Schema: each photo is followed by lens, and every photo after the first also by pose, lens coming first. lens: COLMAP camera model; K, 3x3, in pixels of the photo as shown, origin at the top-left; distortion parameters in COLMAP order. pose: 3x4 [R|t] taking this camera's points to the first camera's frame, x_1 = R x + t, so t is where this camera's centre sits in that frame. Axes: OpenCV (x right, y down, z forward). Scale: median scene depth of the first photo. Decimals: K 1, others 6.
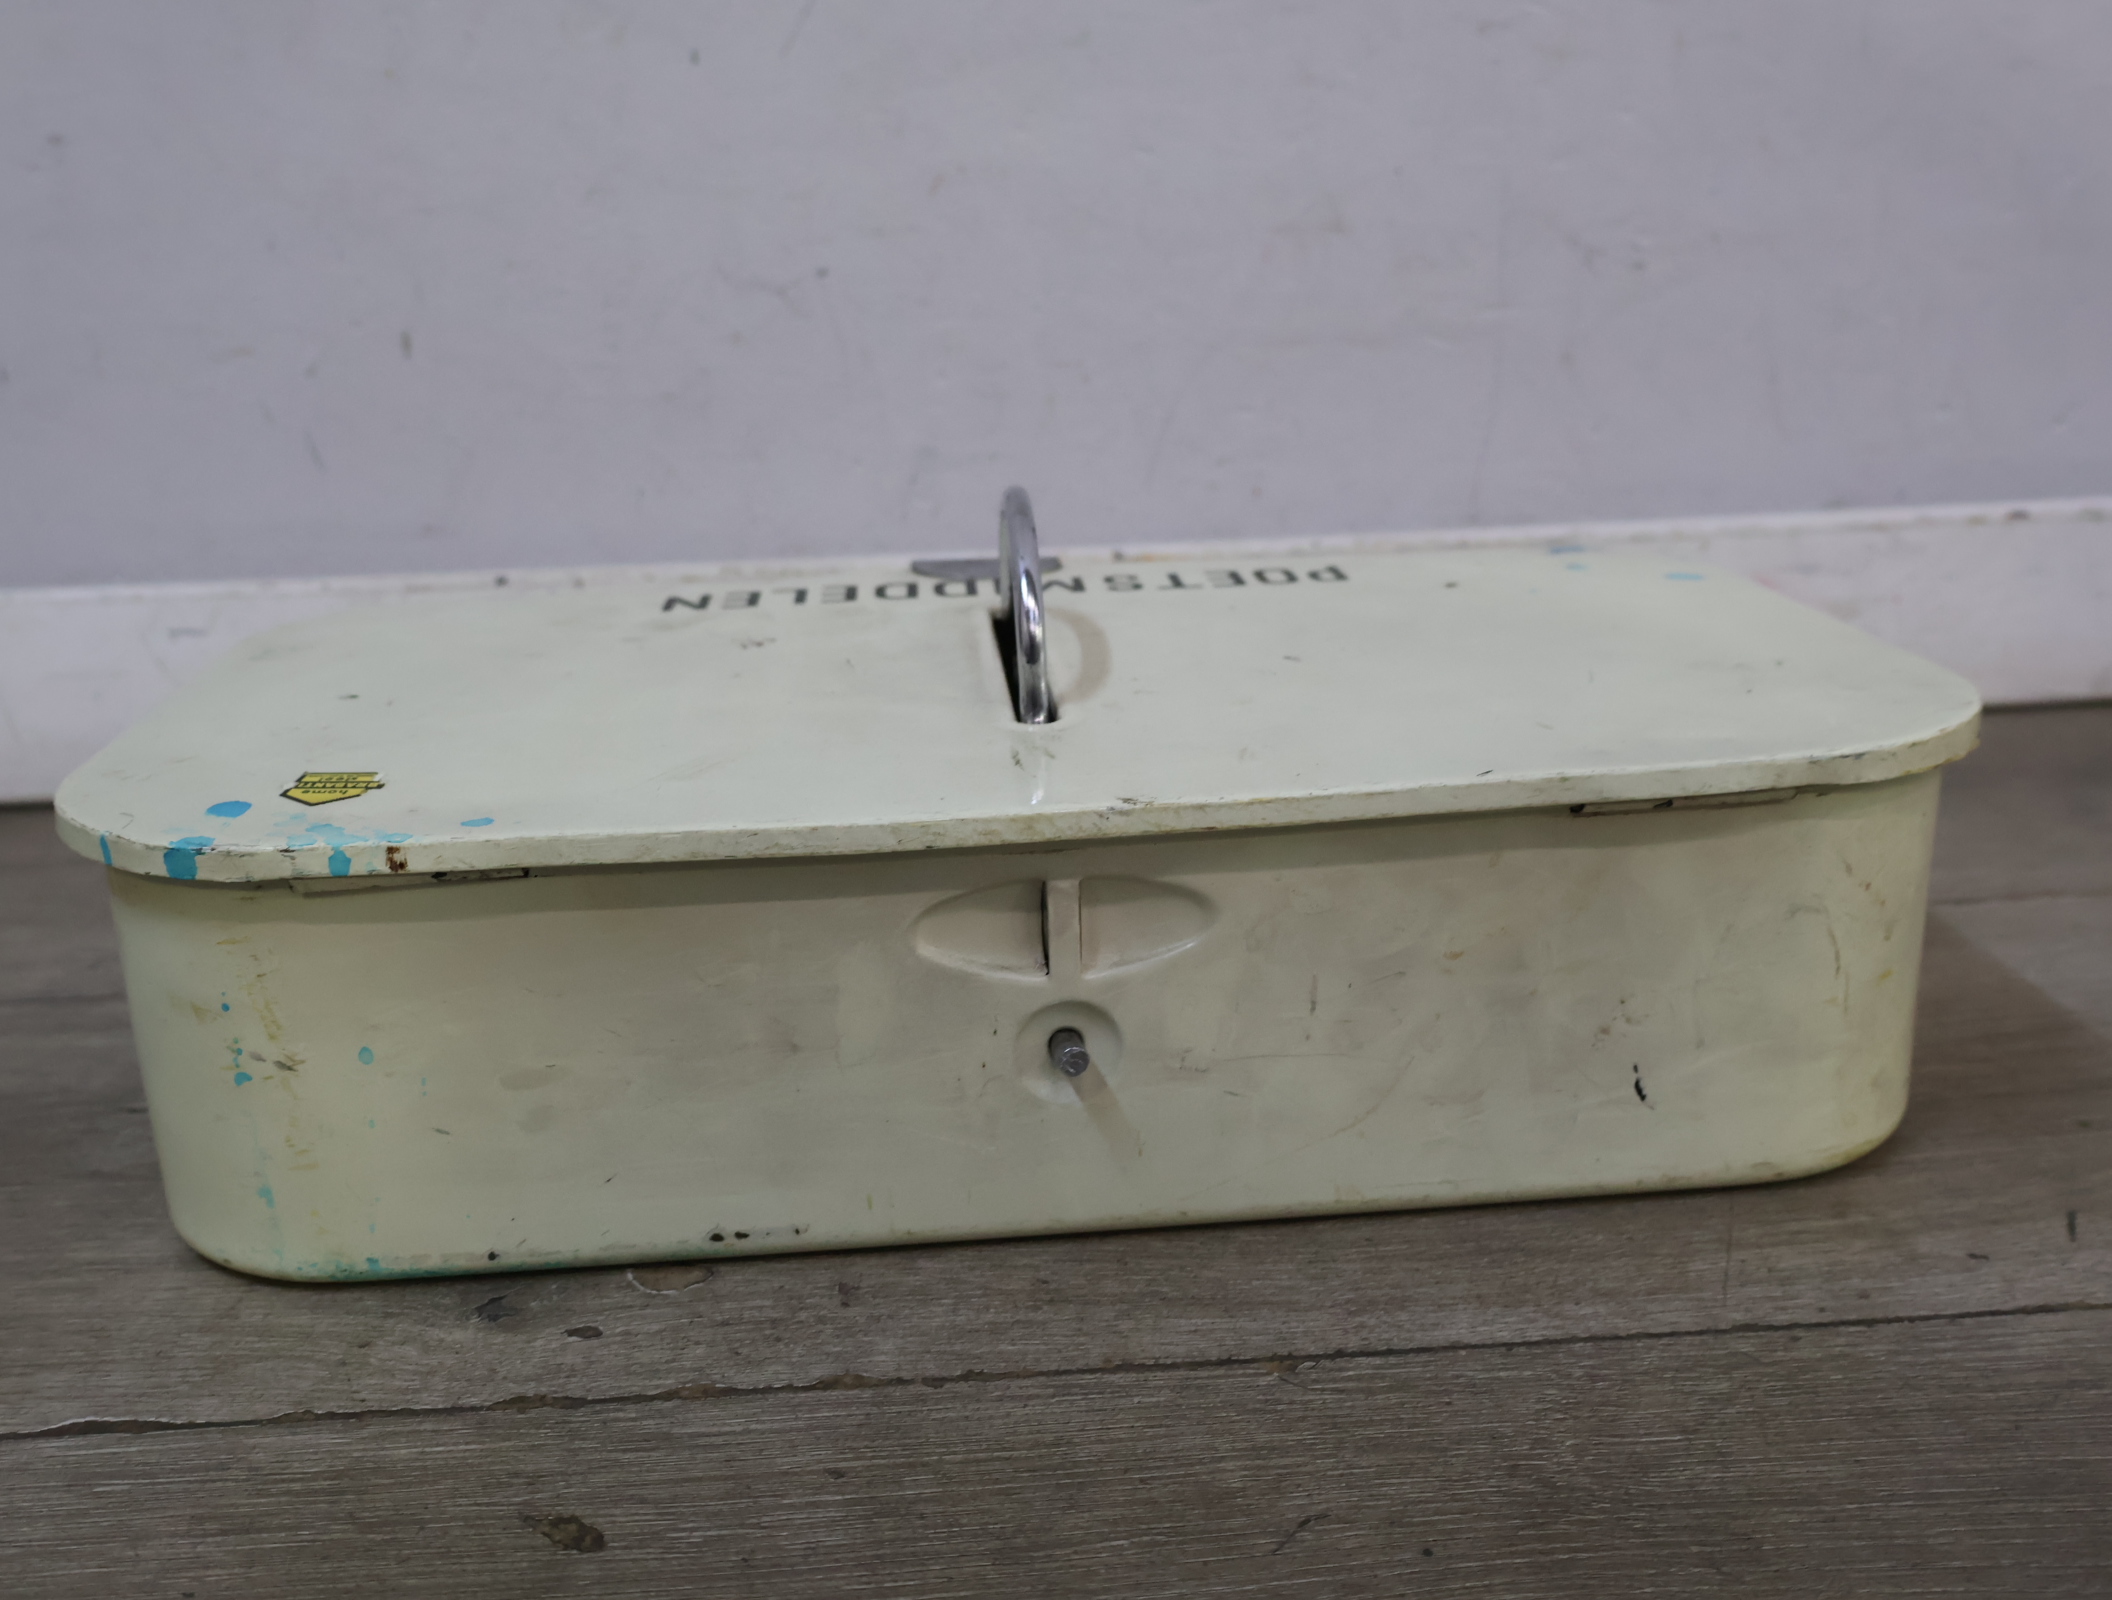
lens RADIAL K [[2187.6, 0, 1056.0], [0, 2187.6, 800.0], [0, 0, 1]] dist [0.010170, 0.004759]
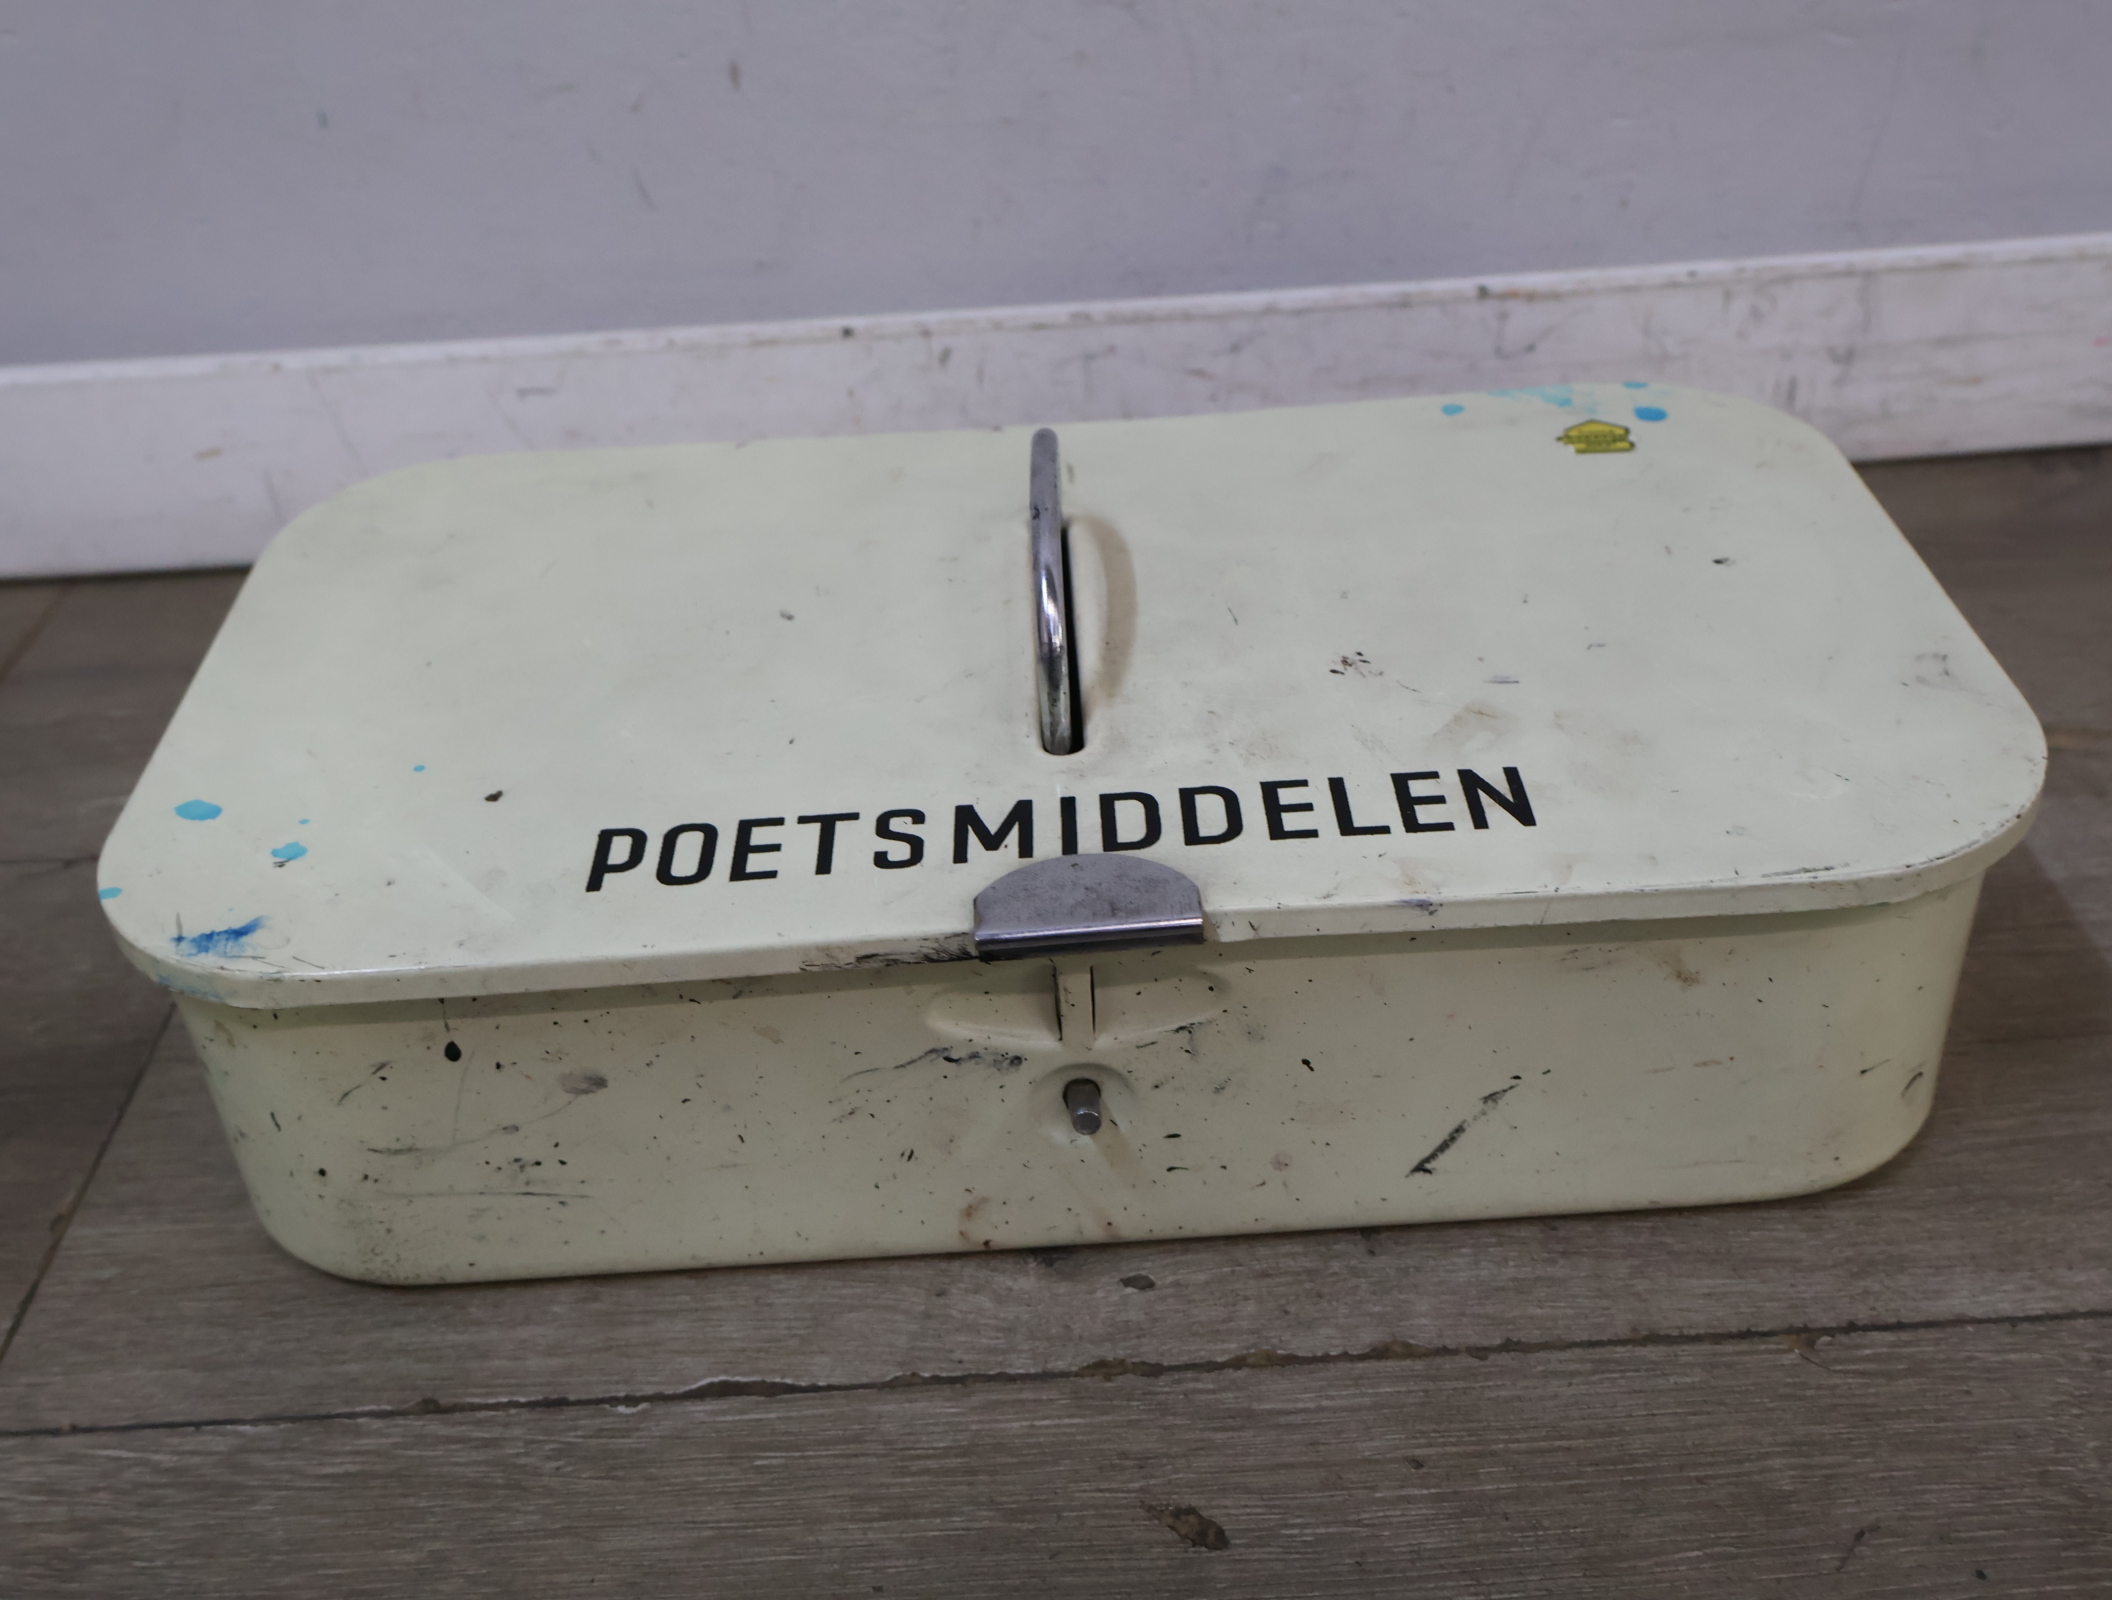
lens RADIAL K [[2176.5, 0, 1046.4], [0, 2176.5, 826.2], [0, 0, 1]] dist [0.015009, 0.005215]
pose [[0.998918, -0.003594, -0.046358, -0.226180], [0.016744, 0.957928, 0.286519, -0.312025], [0.043377, -0.286985, 0.956953, 0.020651]]
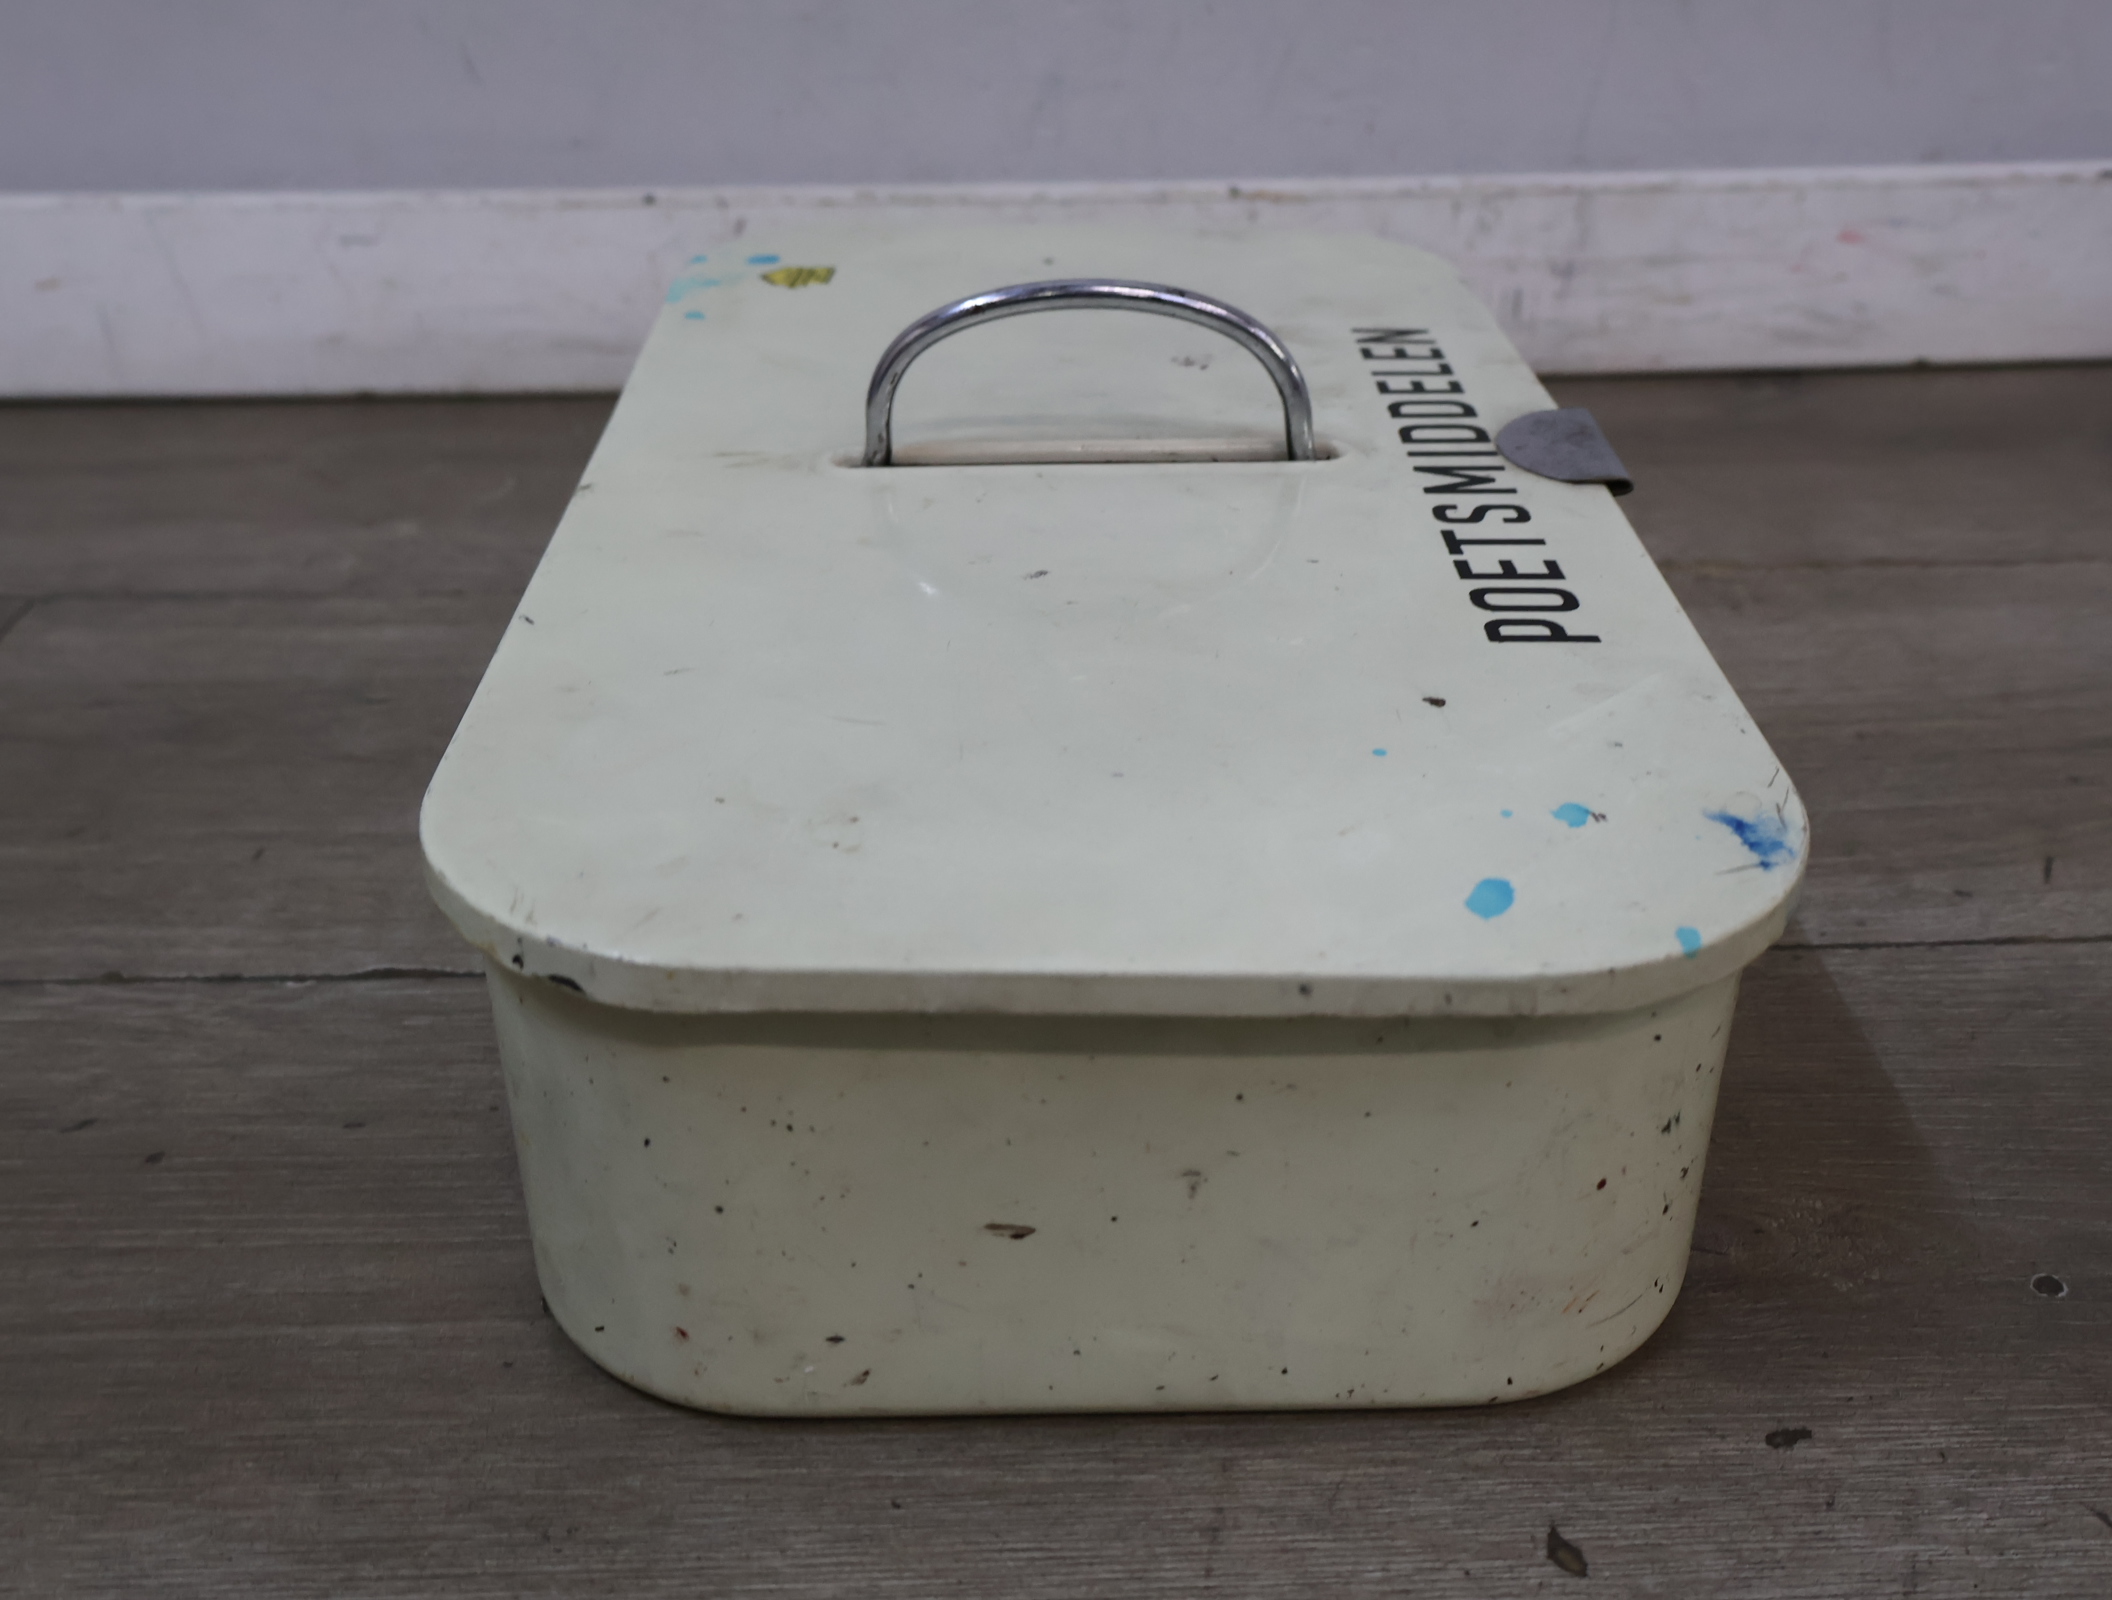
lens RADIAL K [[2196.8, 0, 1045.7], [0, 2196.8, 799.9], [0, 0, 1]] dist [0.016167, -0.013473]
pose [[0.998999, 0.037602, -0.024227, -0.047754], [-0.031915, 0.978674, 0.202927, -0.071111], [0.031341, -0.201951, 0.978894, -0.175311]]
